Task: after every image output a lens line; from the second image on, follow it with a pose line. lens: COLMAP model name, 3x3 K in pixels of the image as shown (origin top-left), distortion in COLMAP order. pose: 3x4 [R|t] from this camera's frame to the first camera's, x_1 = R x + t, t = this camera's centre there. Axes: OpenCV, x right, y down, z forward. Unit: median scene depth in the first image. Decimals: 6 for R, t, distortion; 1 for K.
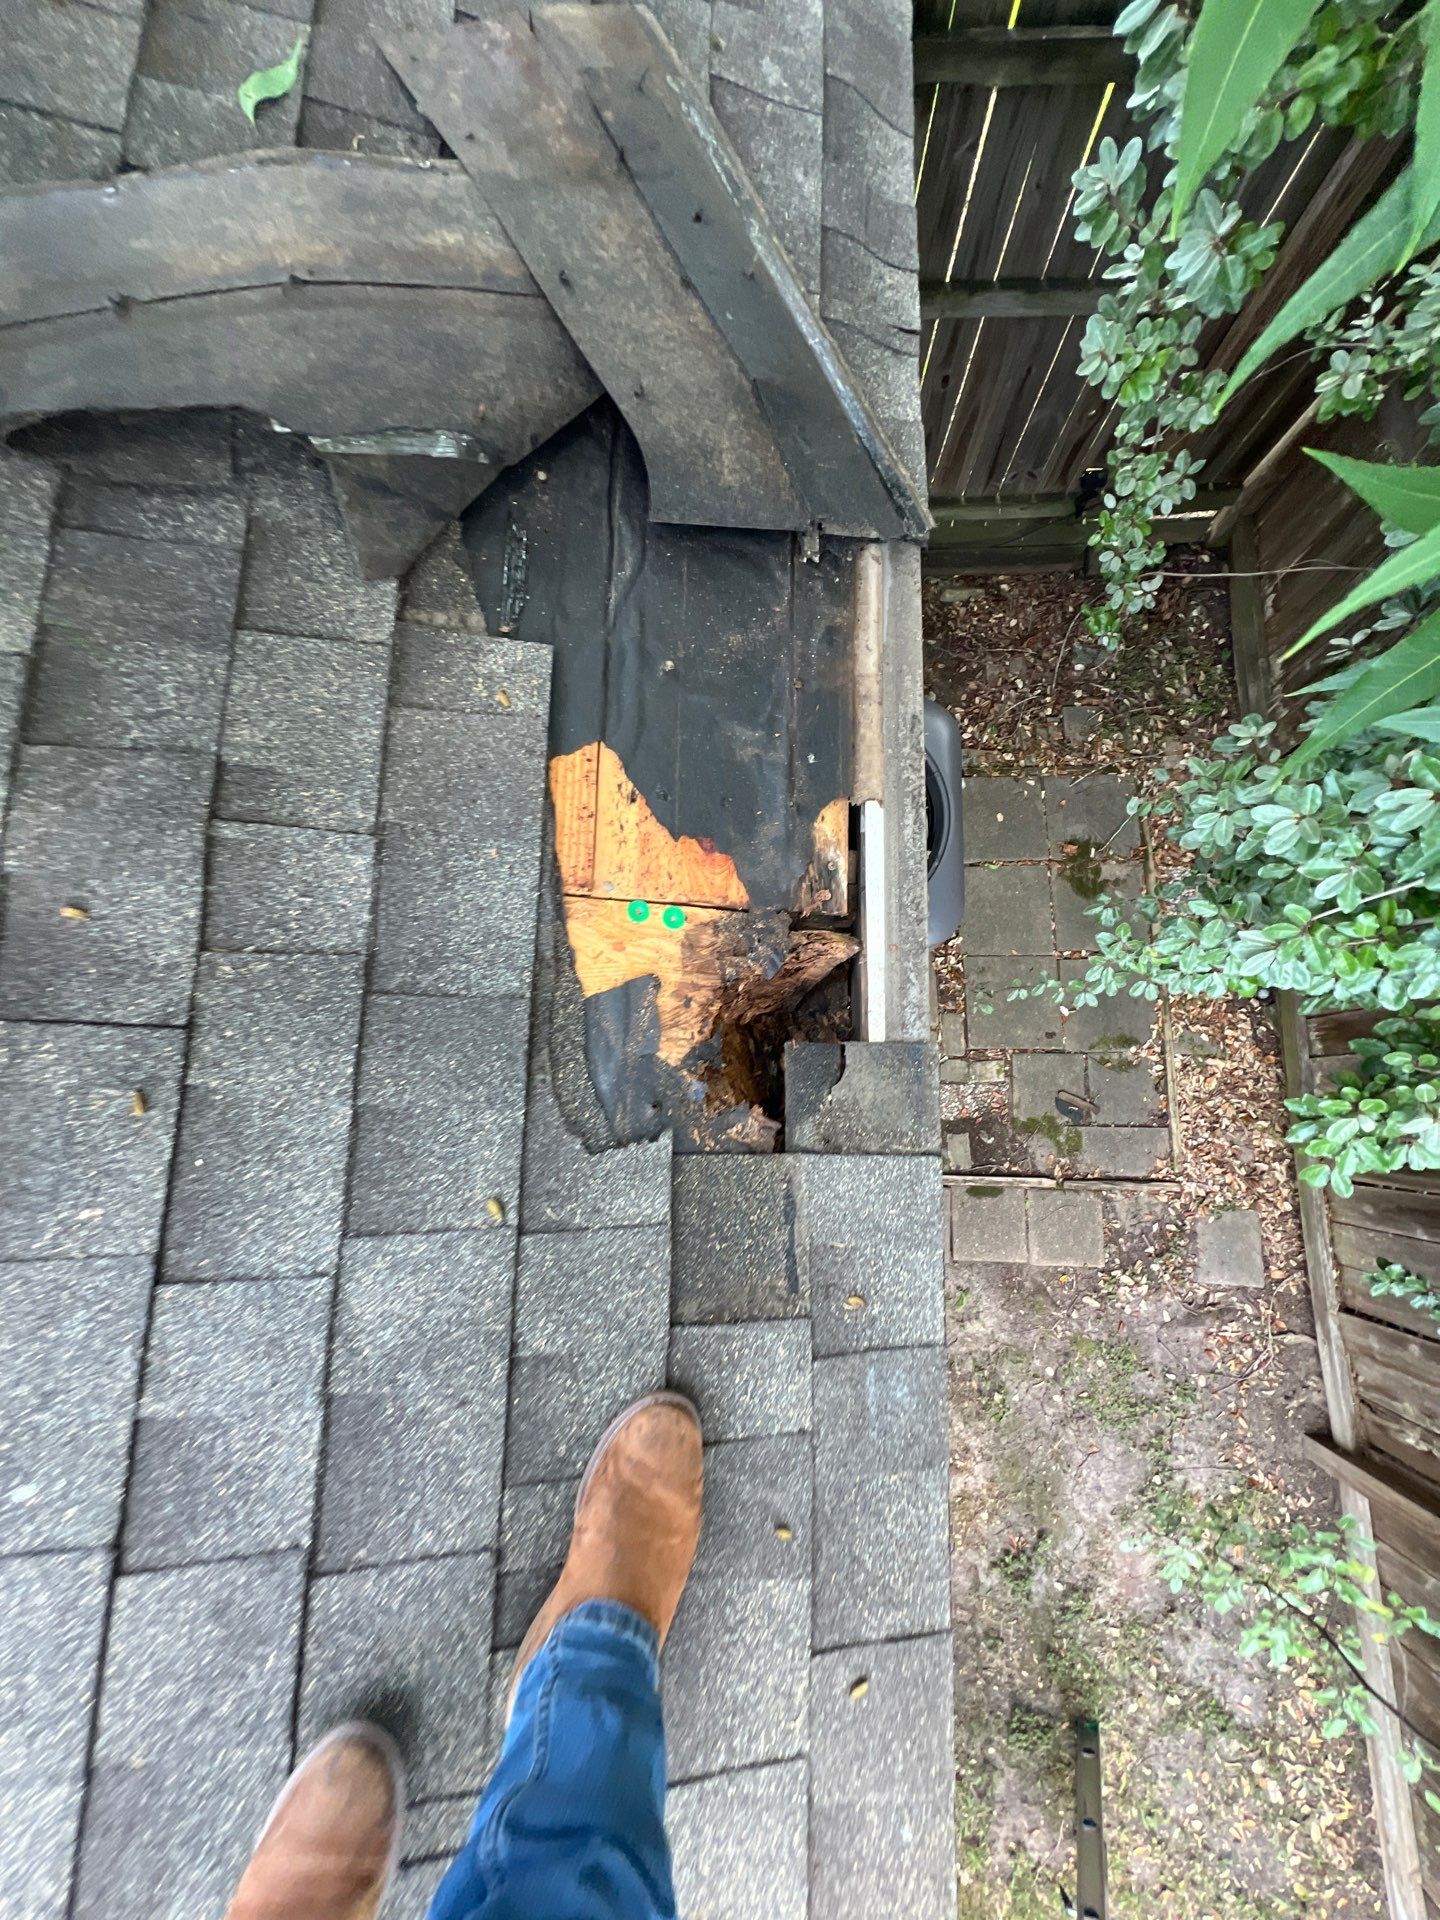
lens RADIAL K [[768.7, 0, 721.3], [0, 768.7, 958.8], [0, 0, 1]] dist [-0.004394, 0.001170]
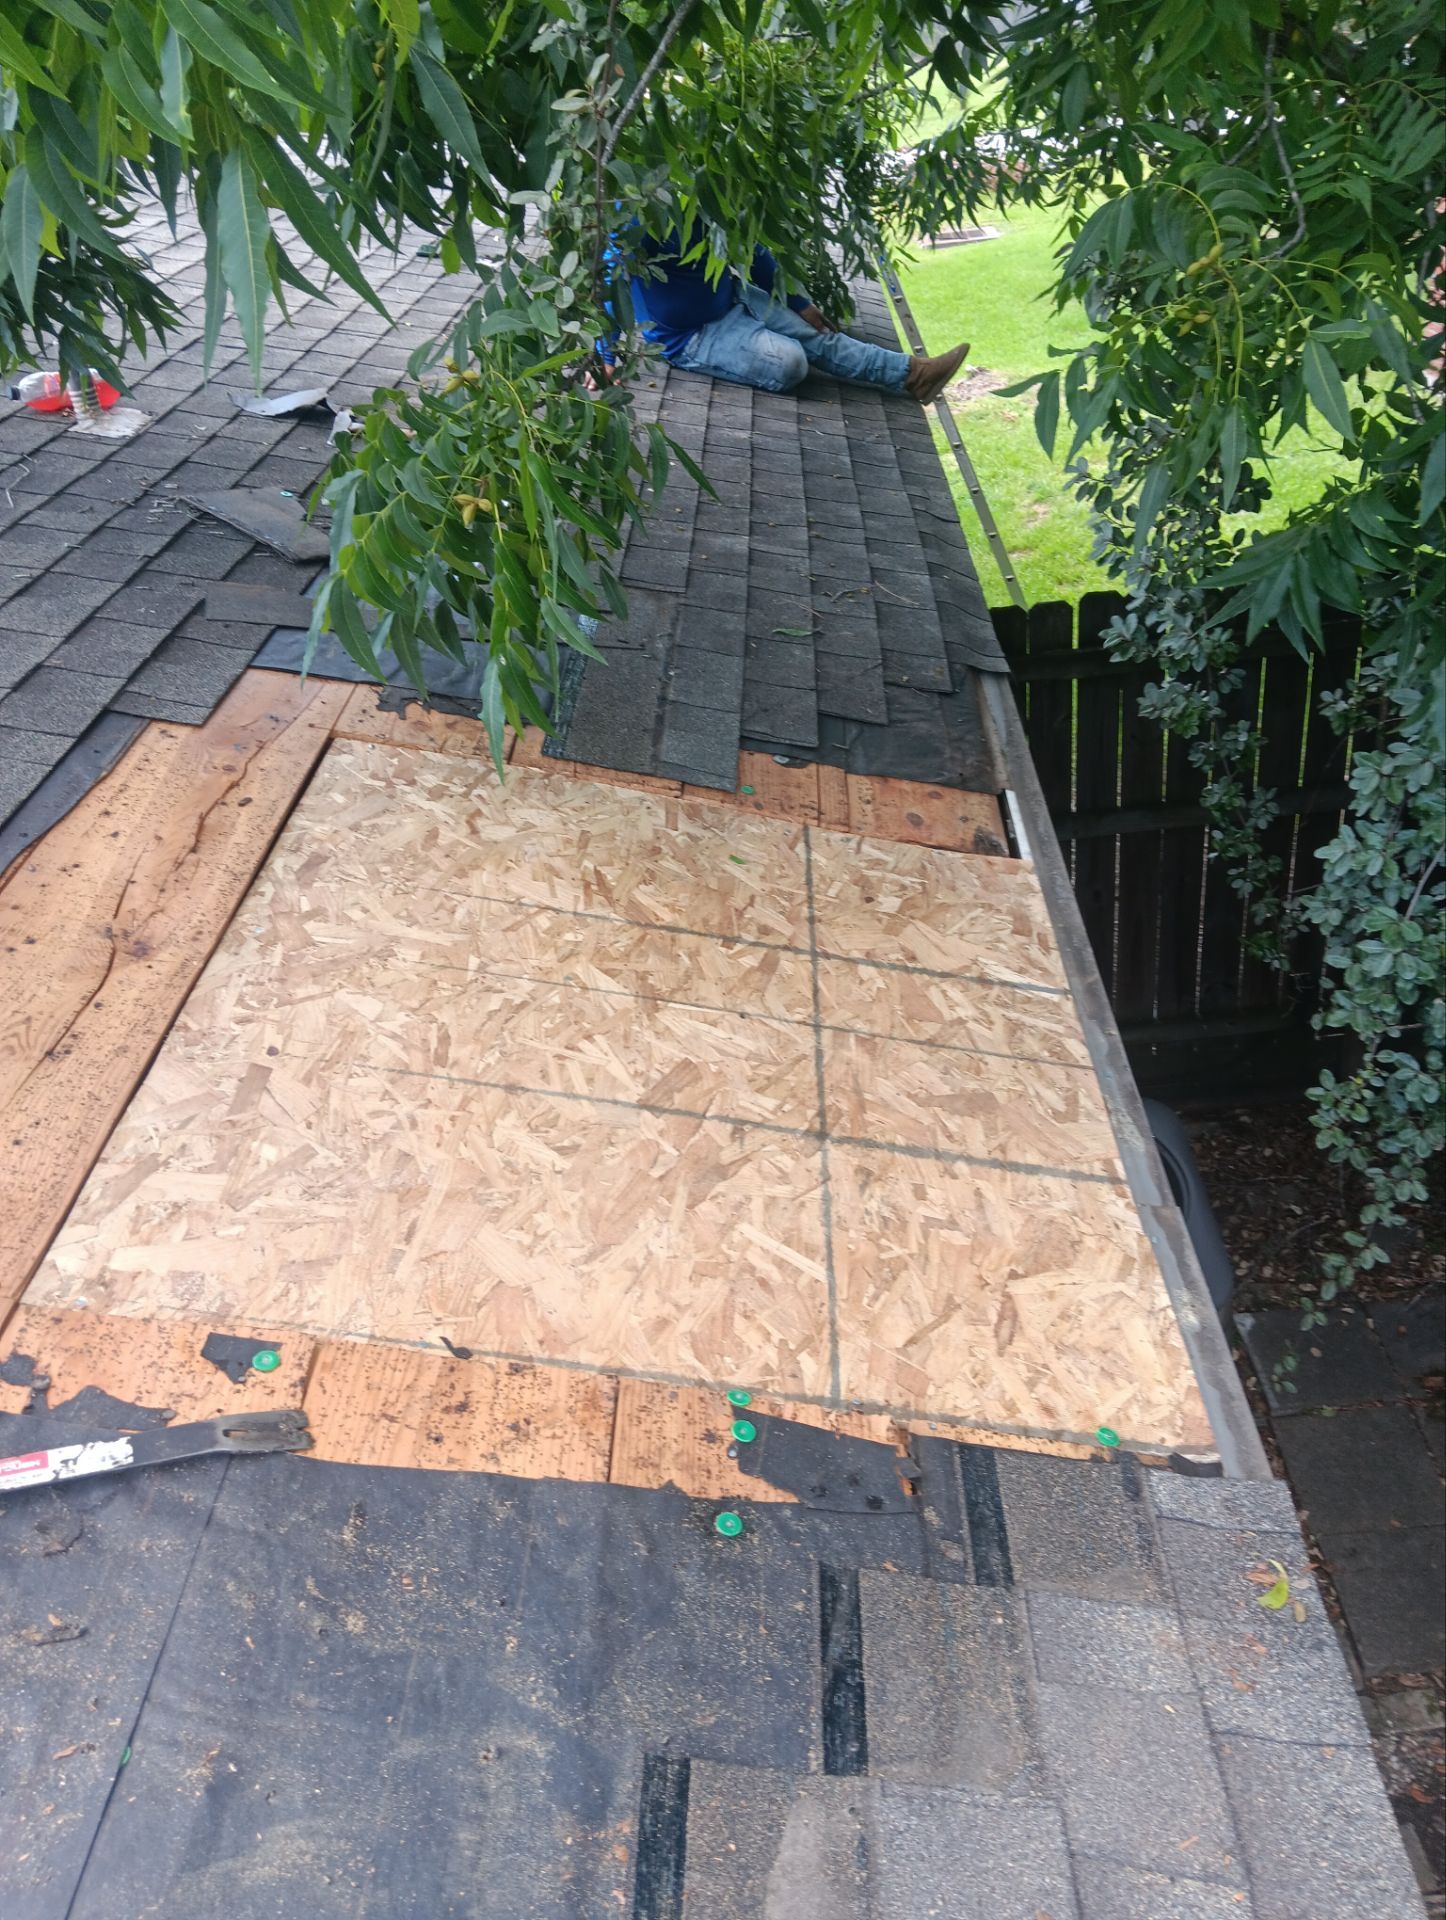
lens RADIAL K [[1508.7, 0, 720.3], [0, 1508.7, 950.9], [0, 0, 1]] dist [0.023389, -0.059884]
pose [[0.995172, -0.077362, -0.060397, -0.074474], [0.008388, 0.680166, -0.733010, 0.684592], [0.097787, 0.728965, 0.677531, -0.290723]]
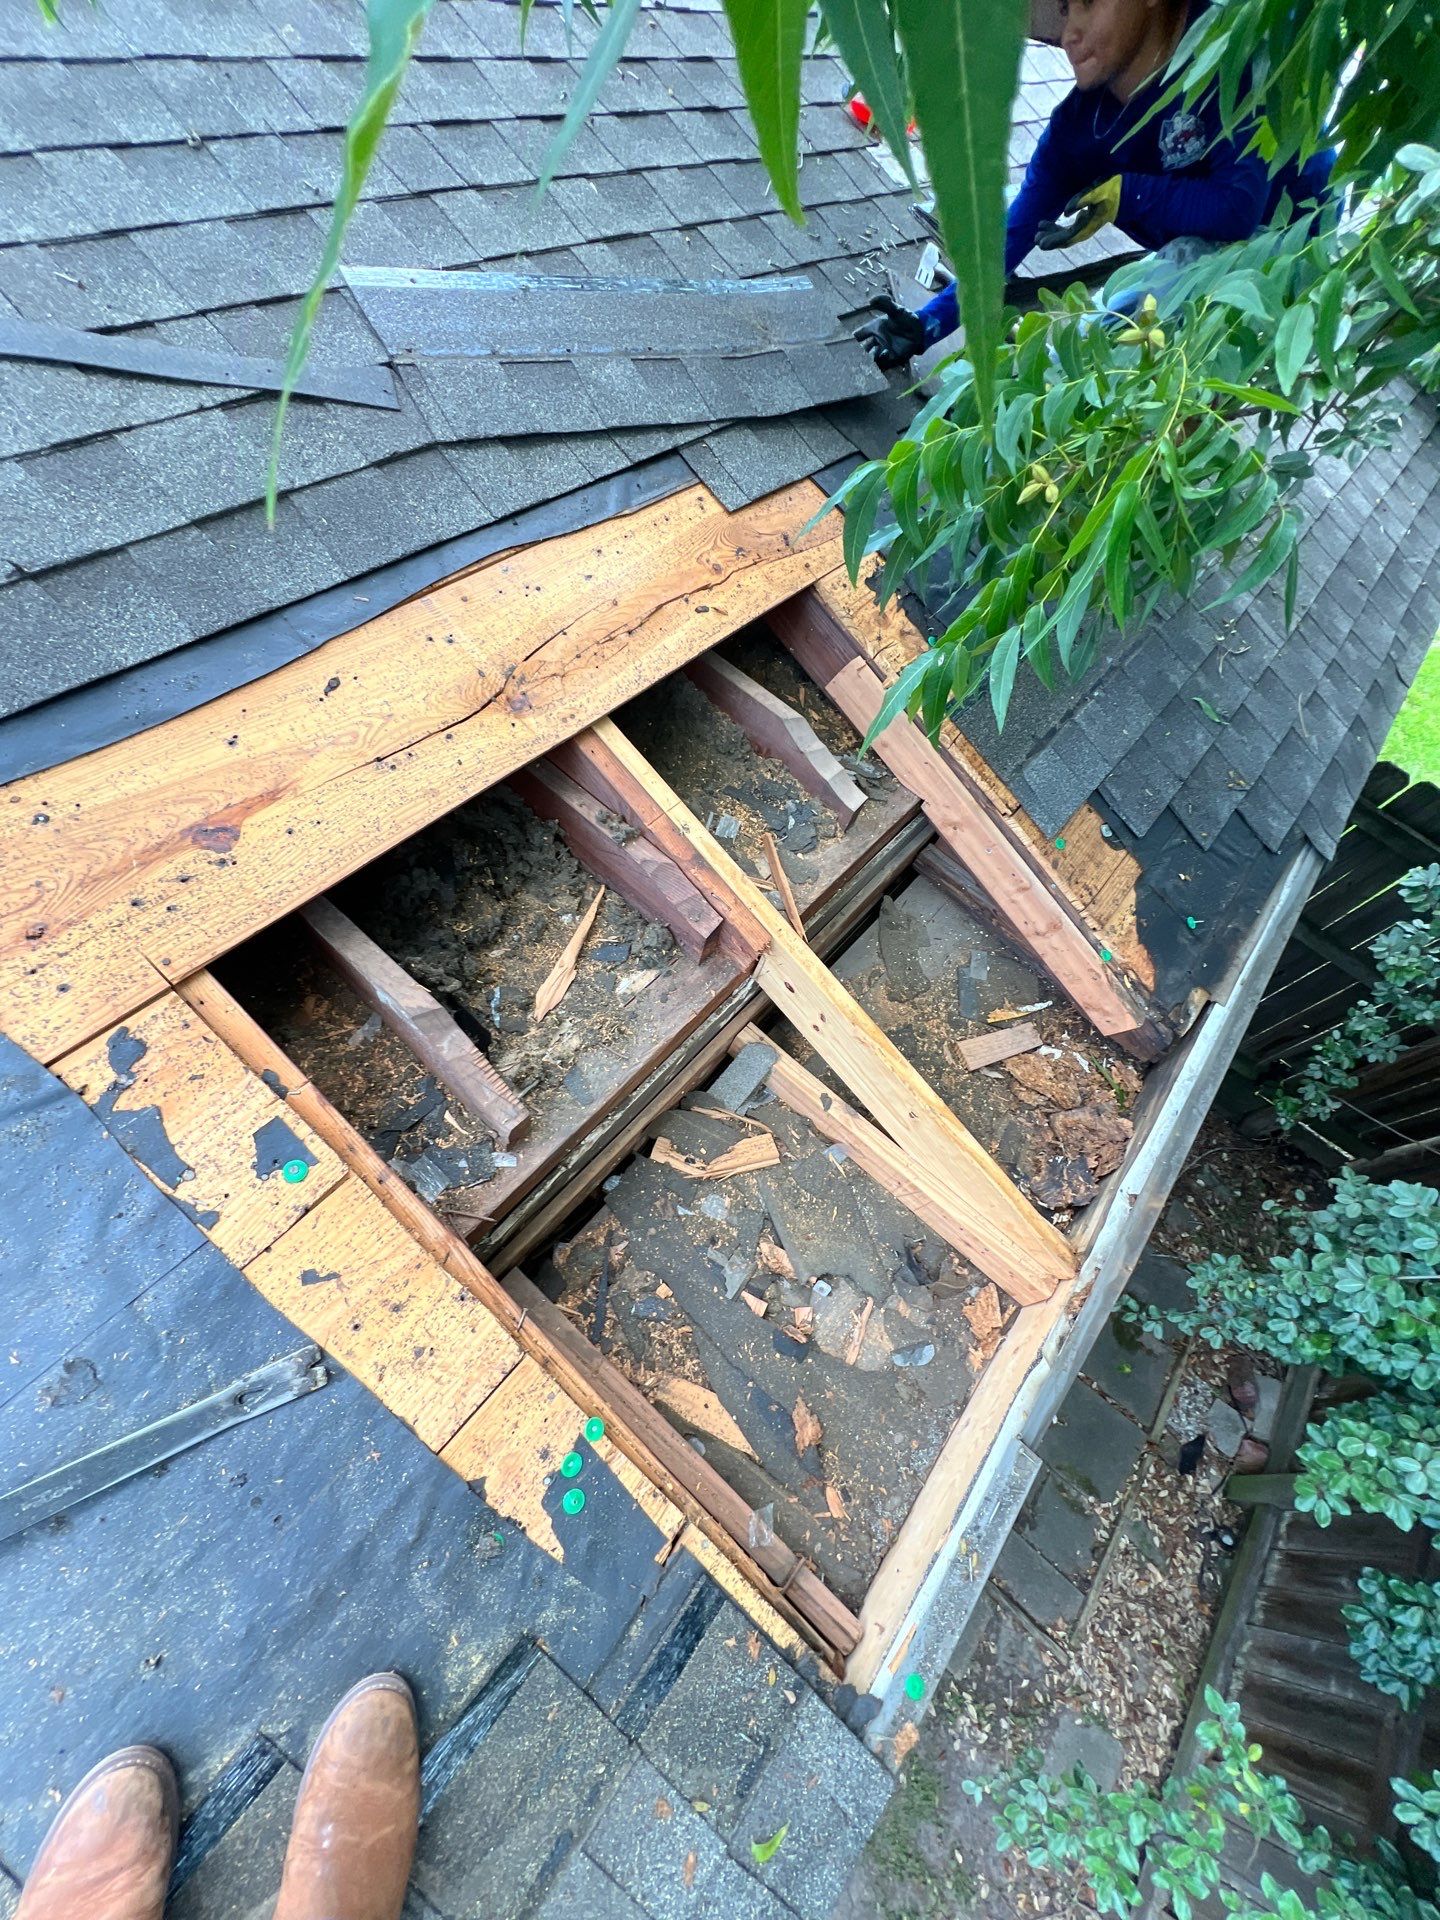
lens RADIAL K [[768.7, 0, 722.1], [0, 768.7, 956.0], [0, 0, 1]] dist [-0.004394, 0.001170]
pose [[0.752598, 0.636105, -0.170199, -0.142722], [-0.650306, 0.677396, -0.343857, 0.346569], [-0.103437, 0.369467, 0.923469, -0.189632]]
